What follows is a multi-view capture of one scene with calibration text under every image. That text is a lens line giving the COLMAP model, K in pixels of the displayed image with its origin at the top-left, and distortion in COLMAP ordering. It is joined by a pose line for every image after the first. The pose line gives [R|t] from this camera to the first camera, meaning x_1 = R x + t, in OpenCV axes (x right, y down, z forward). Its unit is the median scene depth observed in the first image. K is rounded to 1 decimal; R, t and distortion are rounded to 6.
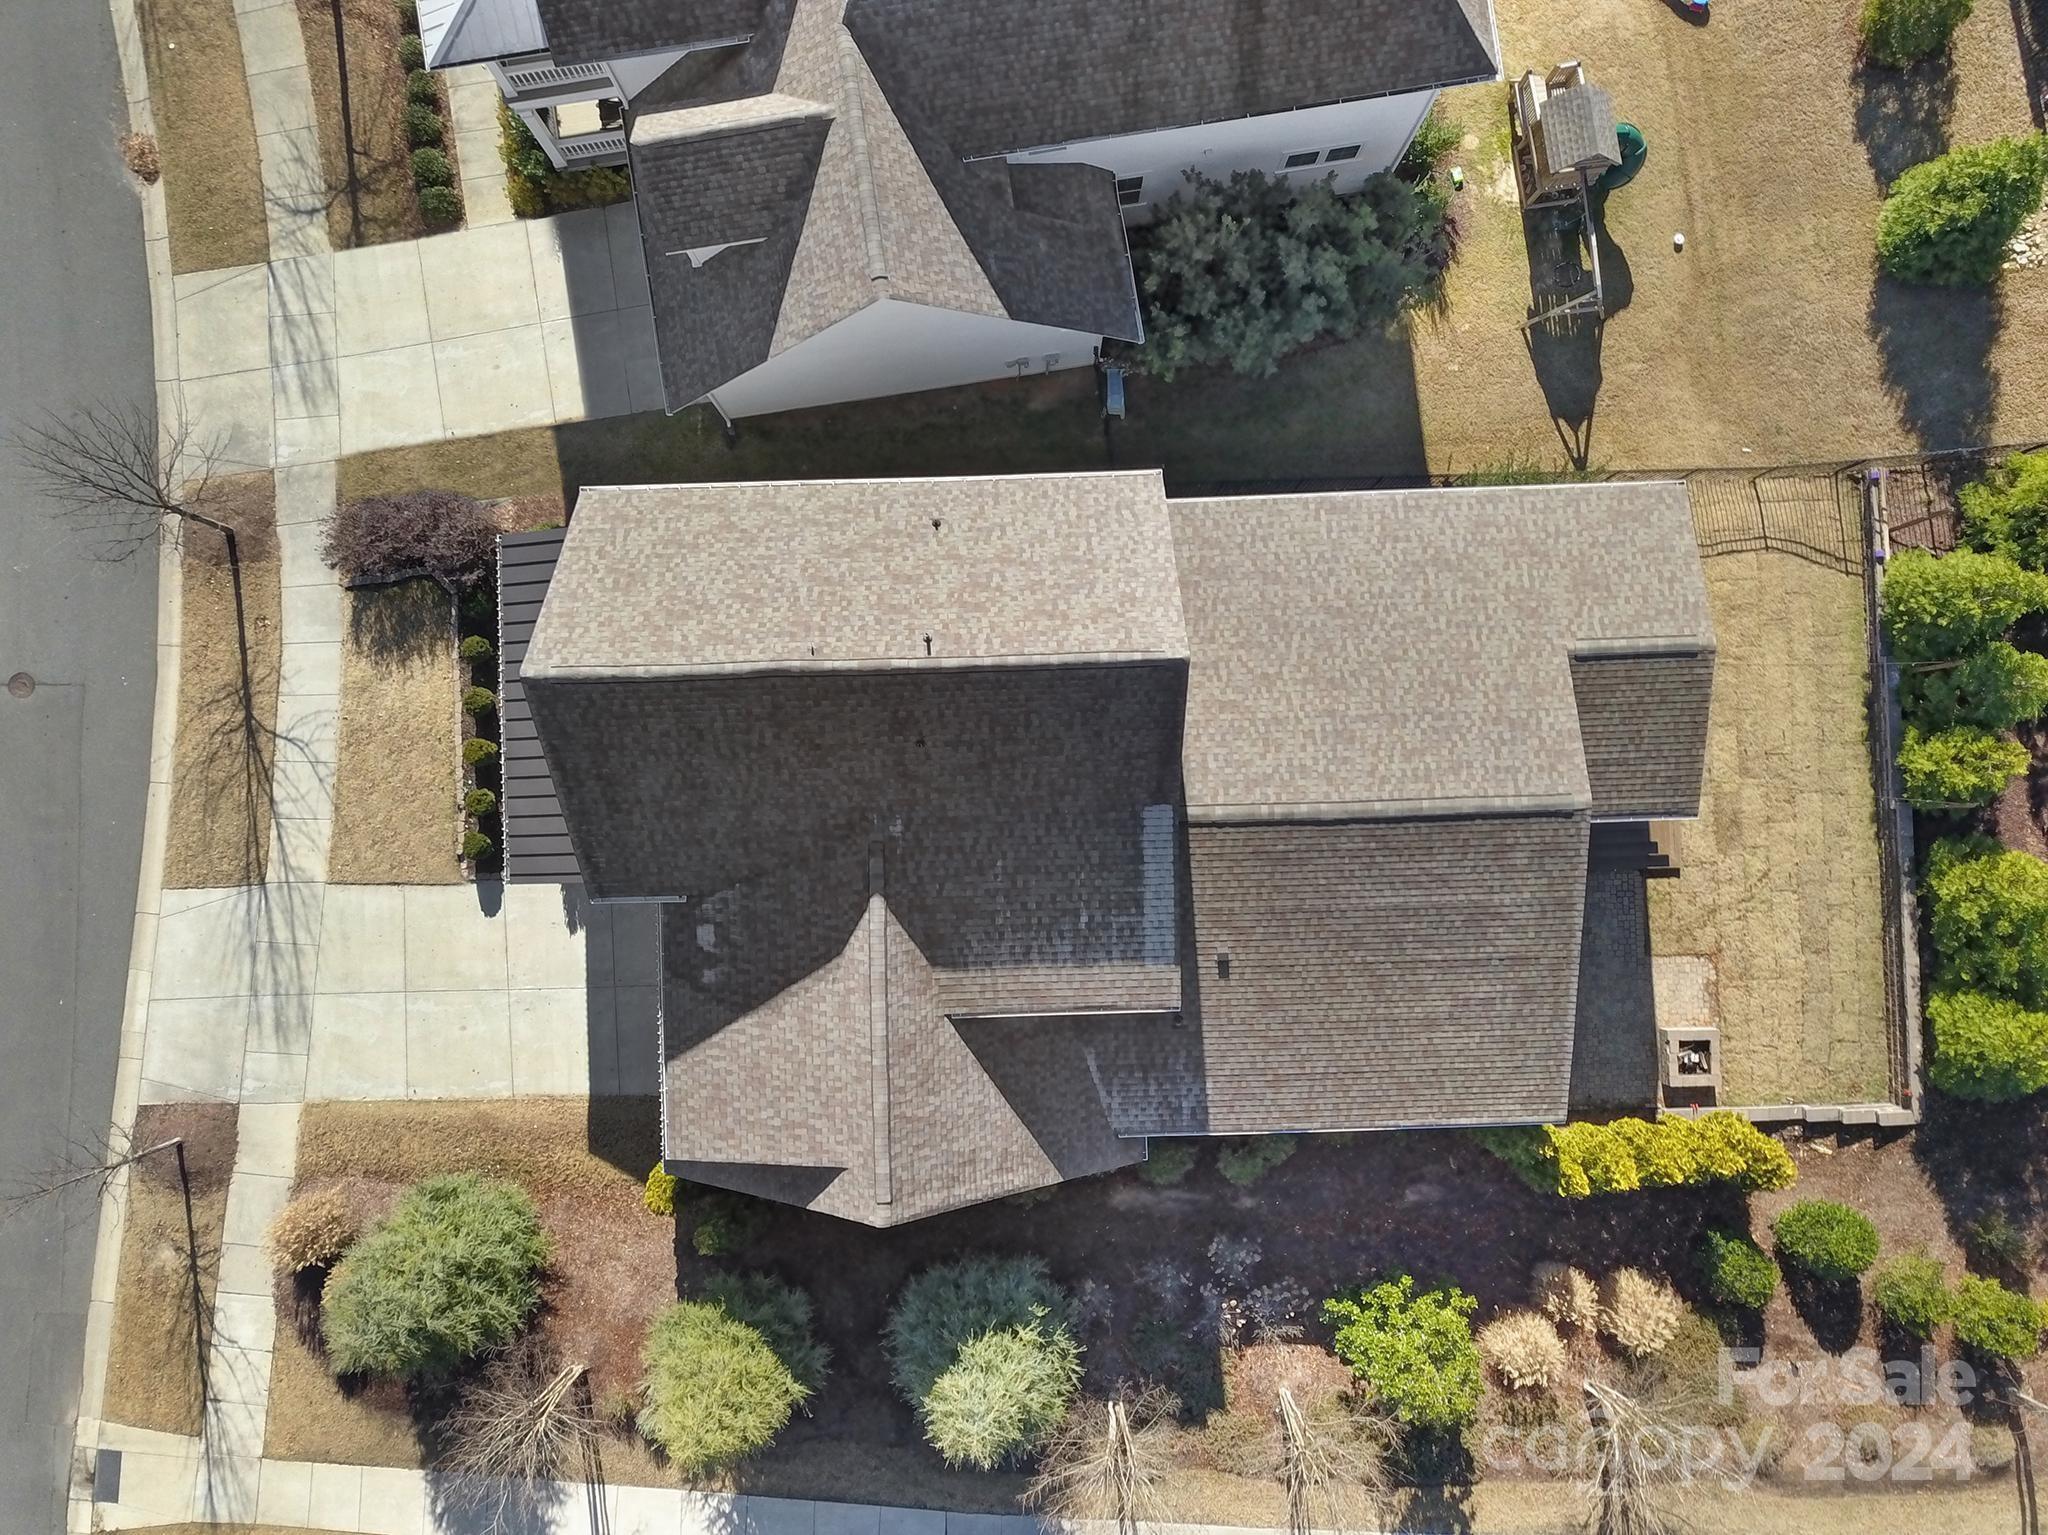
lens RADIAL K [[1548.8, 0, 1008.7], [0, 1548.8, 781.7], [0, 0, 1]] dist [0.012801, -0.006242]
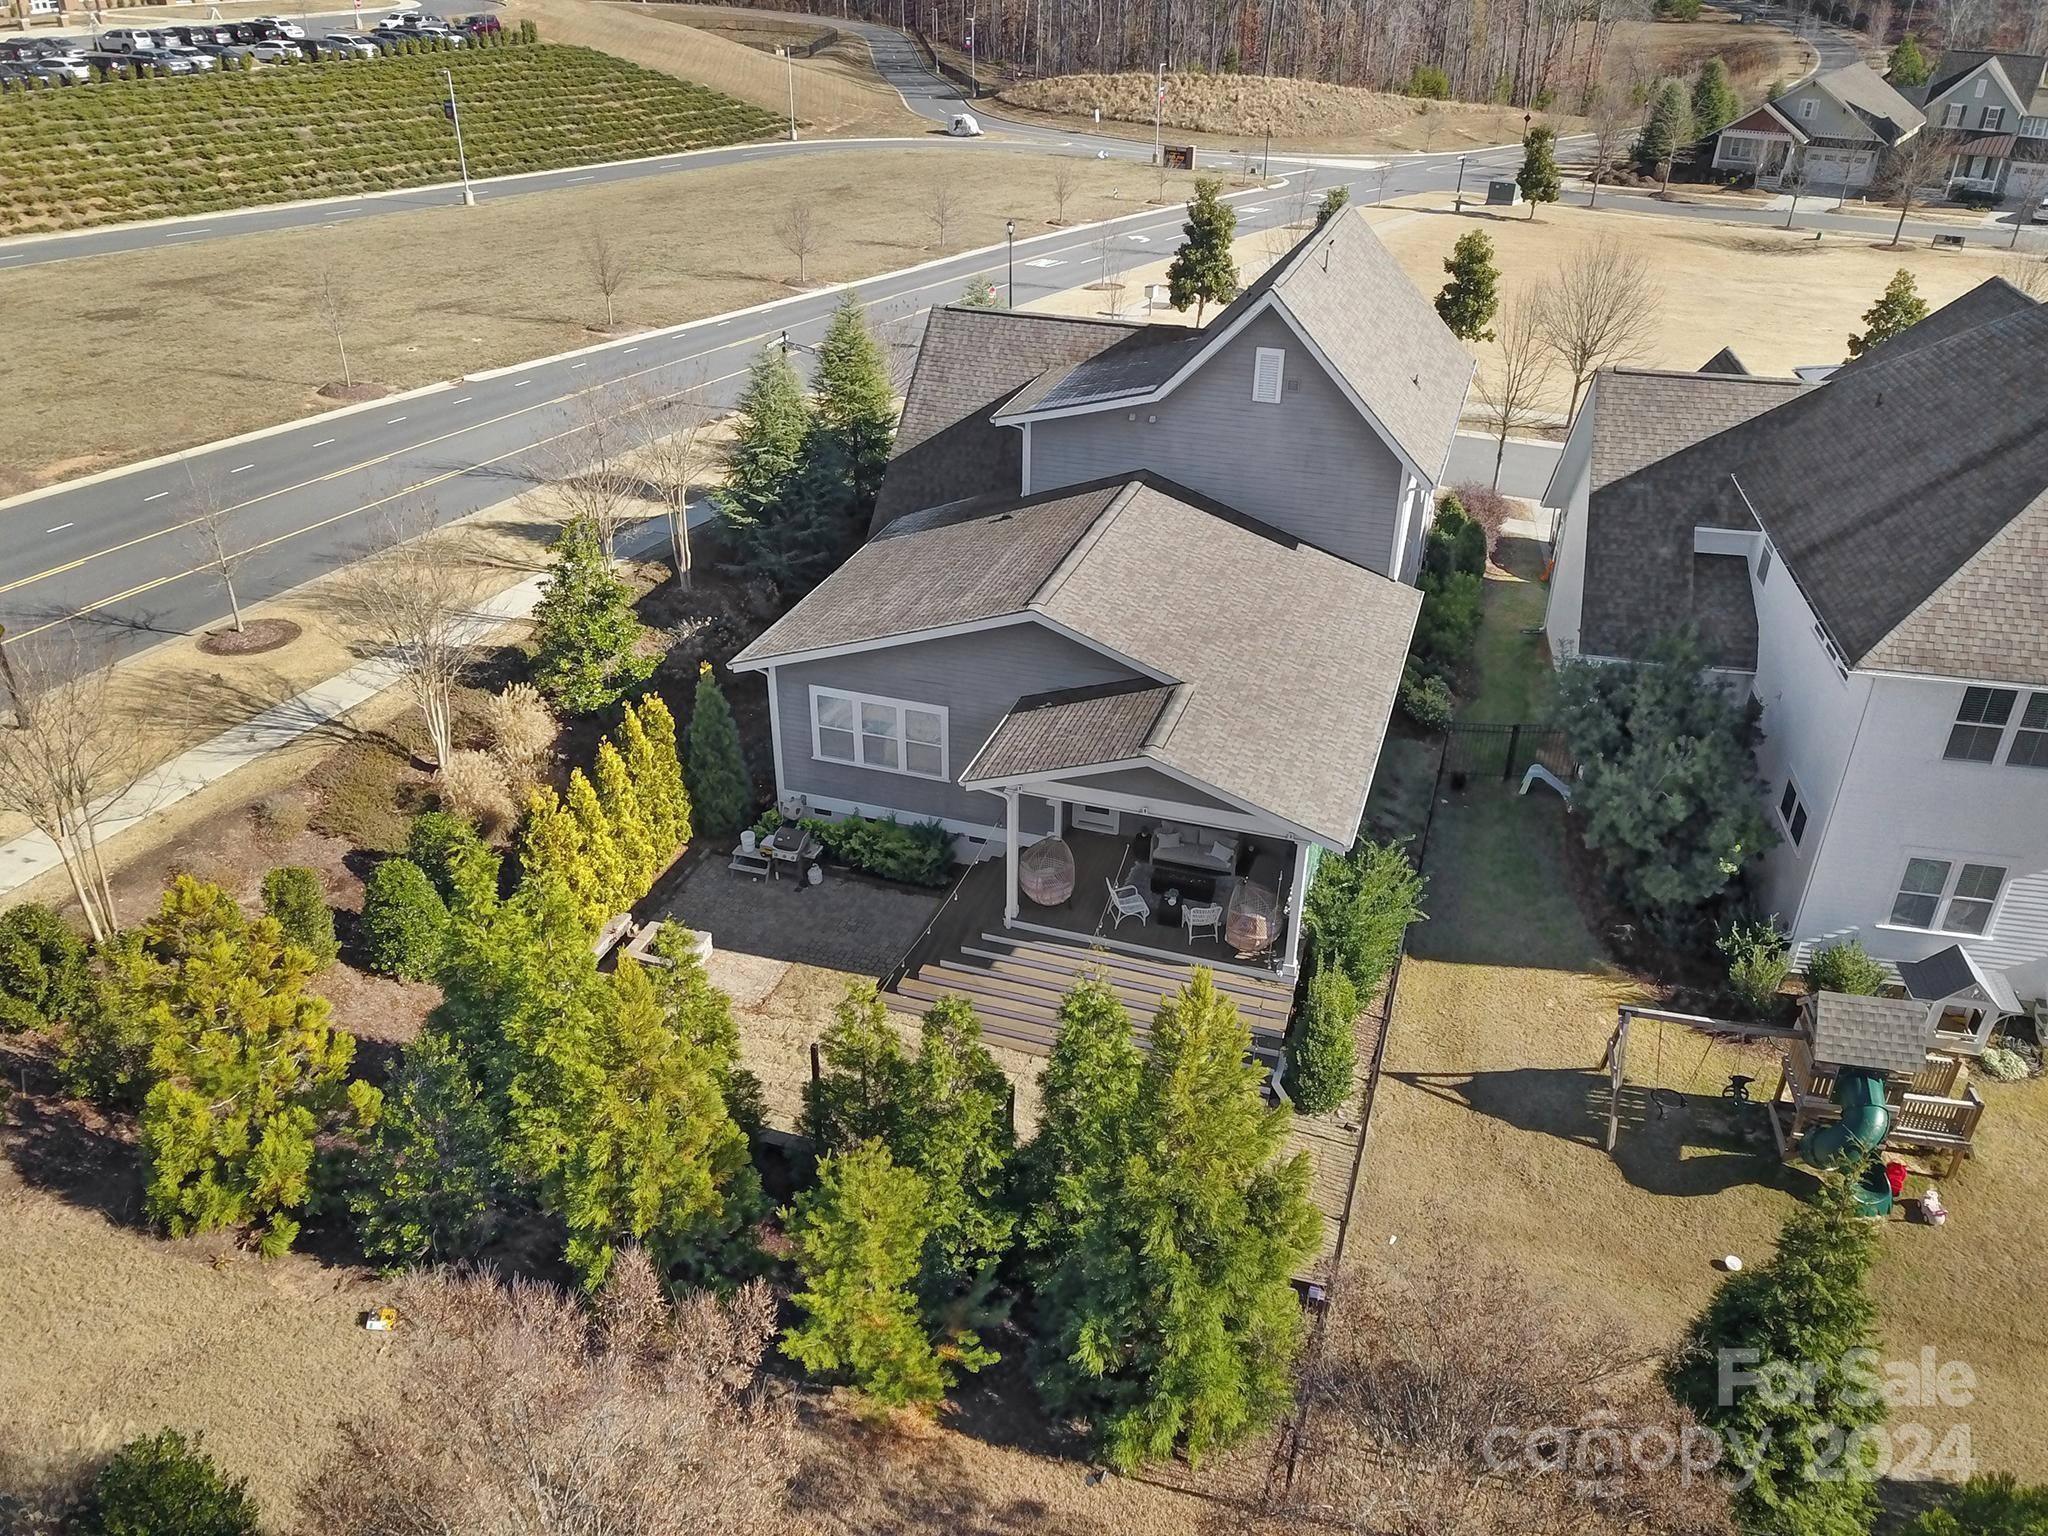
lens RADIAL K [[1573.6, 0, 1014.8], [0, 1573.6, 768.2], [0, 0, 1]] dist [0.005035, 0.001389]
pose [[-0.345511, 0.463538, -0.815938, 1.005701], [-0.938387, -0.163991, 0.304198, -0.236868], [0.007201, 0.870770, 0.491638, 0.487383]]
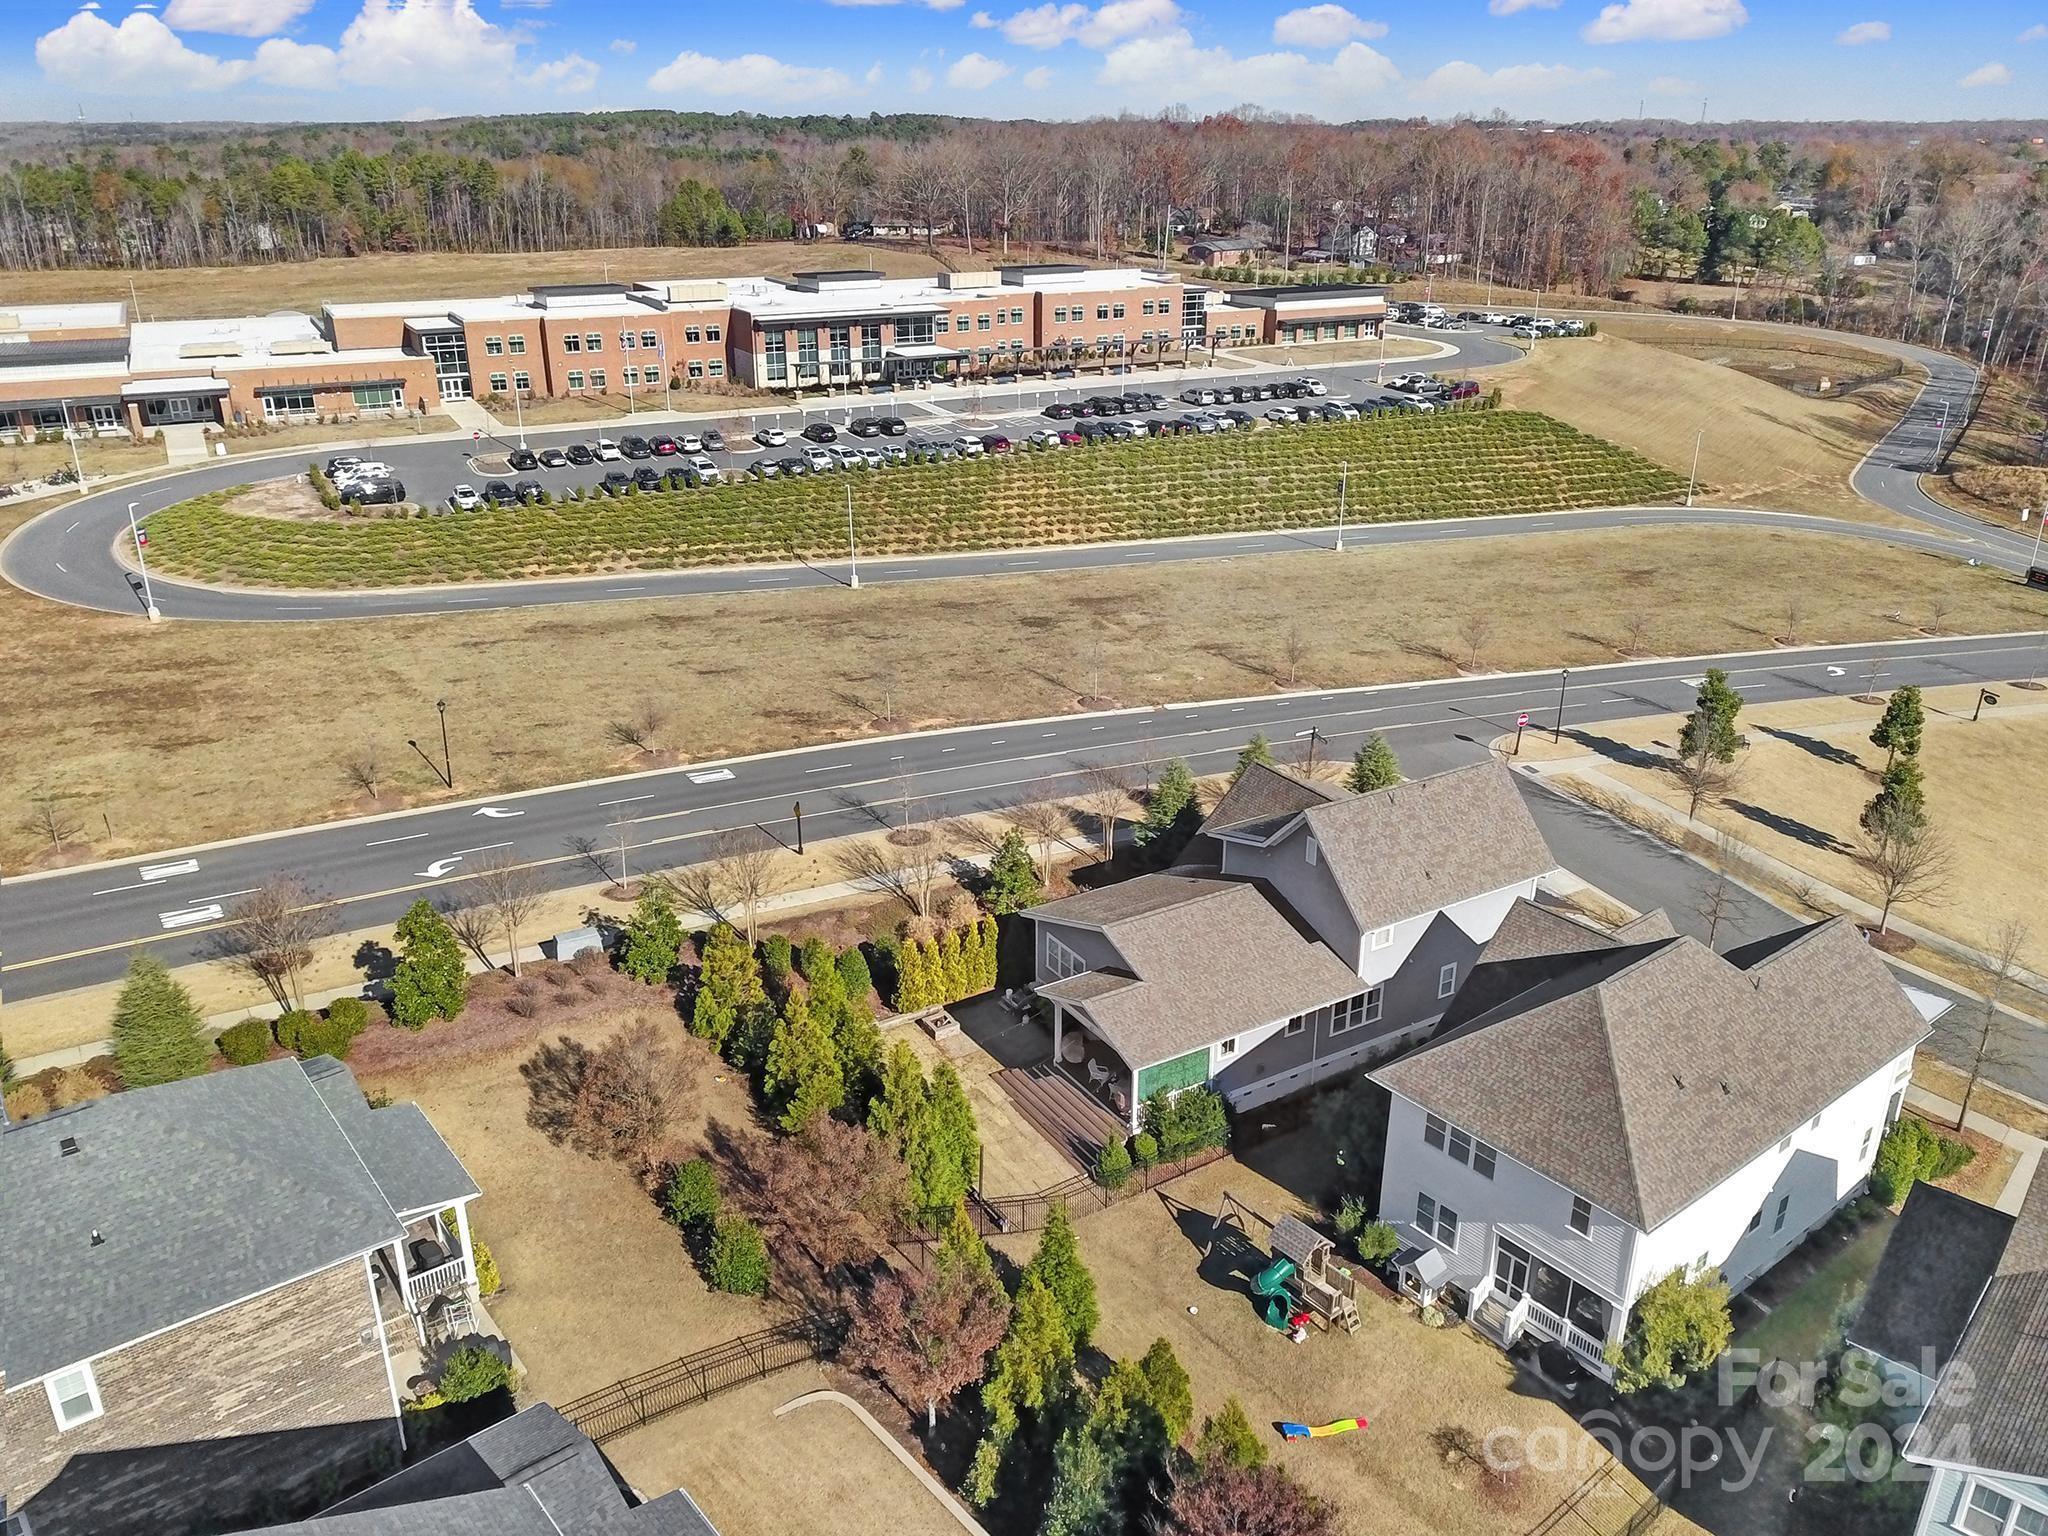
lens RADIAL K [[1558.9, 0, 1015.4], [0, 1558.9, 762.8], [0, 0, 1]] dist [0.017585, -0.010831]
pose [[-0.868666, 0.200089, -0.453192, 1.143733], [-0.494887, -0.308955, 0.812178, -1.293971], [0.022492, 0.929791, 0.367400, -0.000681]]
